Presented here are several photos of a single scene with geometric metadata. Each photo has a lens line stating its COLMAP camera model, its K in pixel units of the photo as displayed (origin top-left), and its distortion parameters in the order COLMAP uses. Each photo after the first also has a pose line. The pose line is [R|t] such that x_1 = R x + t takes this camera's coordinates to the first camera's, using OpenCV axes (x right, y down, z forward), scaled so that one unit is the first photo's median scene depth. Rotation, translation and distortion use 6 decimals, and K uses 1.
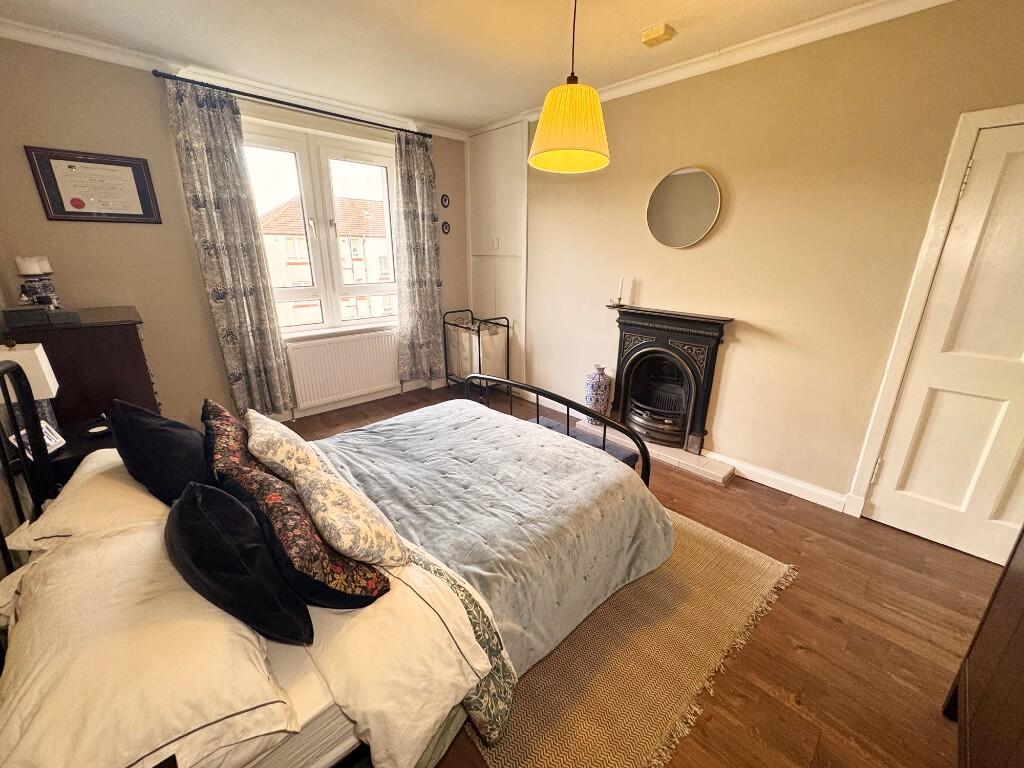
lens RADIAL K [[409.6, 0, 509.5], [0, 409.6, 382.6], [0, 0, 1]] dist [-0.000651, 0.000311]
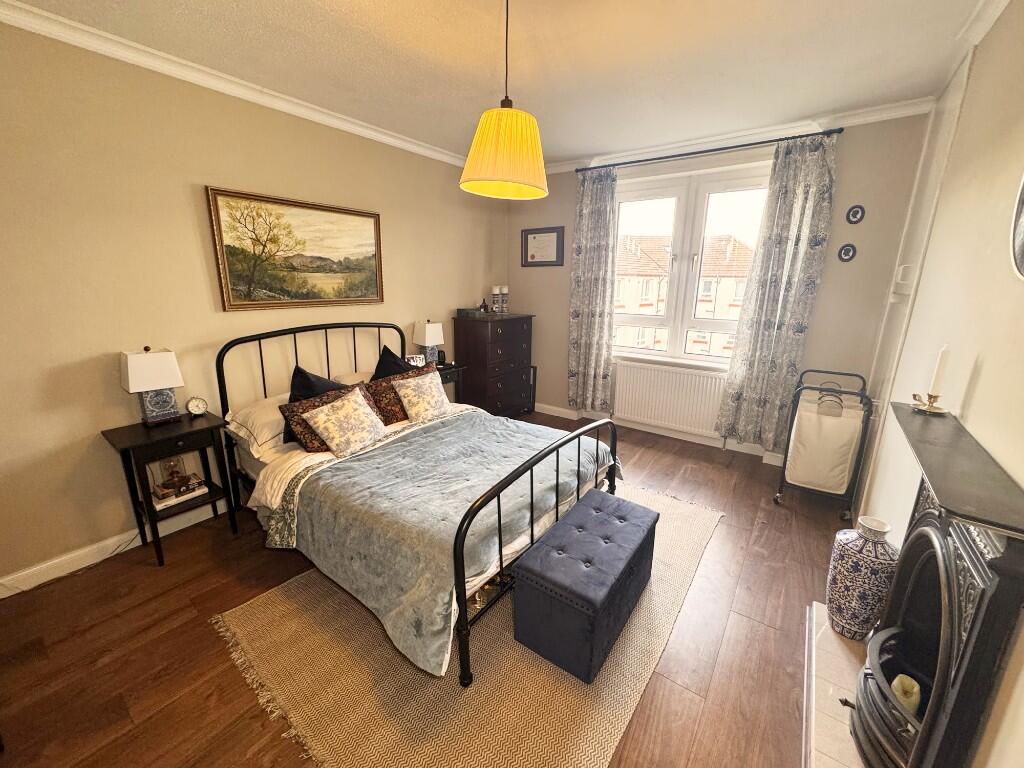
lens RADIAL K [[409.6, 0, 509.6], [0, 409.6, 381.5], [0, 0, 1]] dist [-0.000651, 0.000311]
pose [[0.184879, 0.234573, -0.954356, 0.557863], [-0.306619, 0.936390, 0.170759, -0.146770], [0.933705, 0.261054, 0.245044, 0.441833]]
